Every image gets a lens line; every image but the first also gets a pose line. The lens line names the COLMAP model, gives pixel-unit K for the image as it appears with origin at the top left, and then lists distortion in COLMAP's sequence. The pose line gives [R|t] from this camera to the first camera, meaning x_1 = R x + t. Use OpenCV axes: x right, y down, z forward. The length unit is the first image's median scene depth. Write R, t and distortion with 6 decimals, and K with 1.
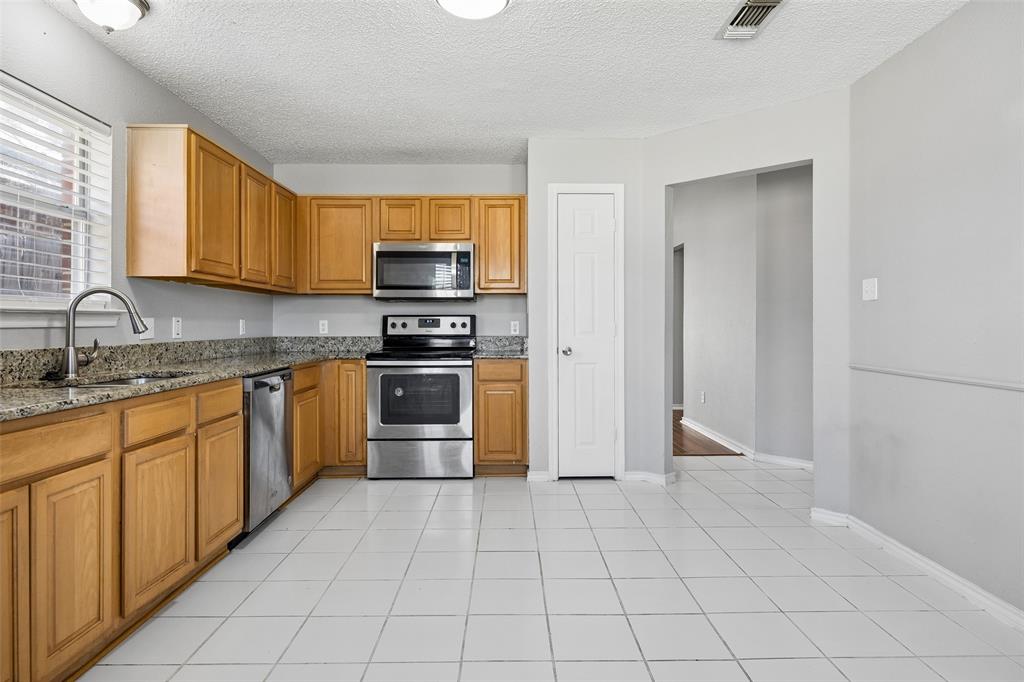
lens RADIAL K [[567.6, 0, 514.6], [0, 567.6, 322.2], [0, 0, 1]] dist [-0.017829, 0.003656]
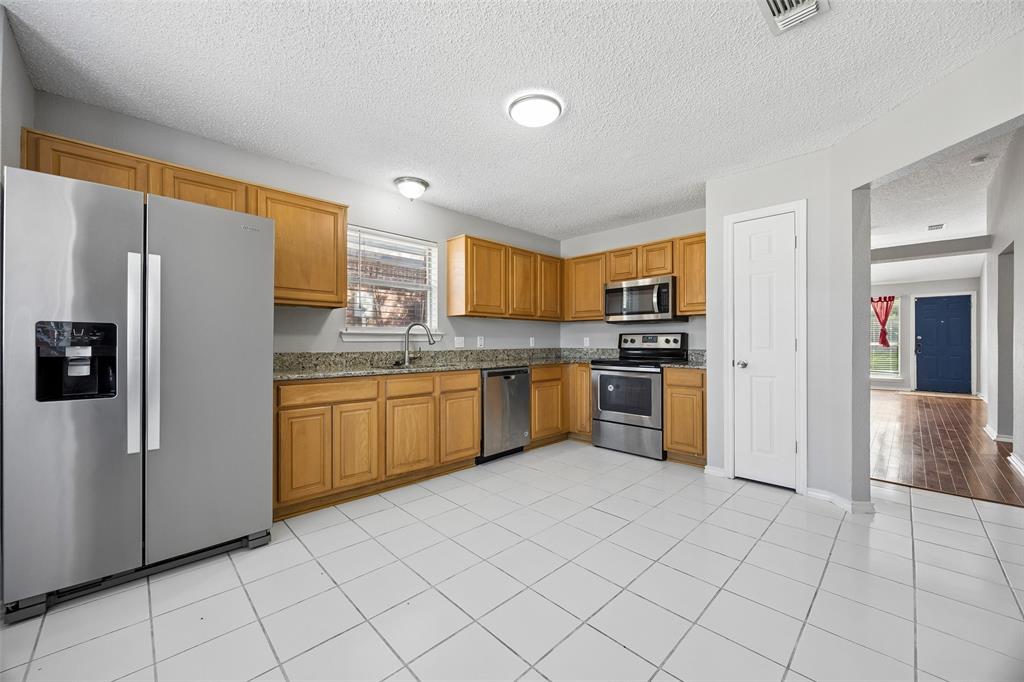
lens RADIAL K [[389.5, 0, 509.0], [0, 389.5, 342.4], [0, 0, 1]] dist [-0.015202, -0.000024]
pose [[0.683803, 0.002900, -0.729661, 0.329742], [0.002796, 0.999974, 0.006594, 0.002029], [0.729662, -0.006549, 0.683777, 0.152431]]
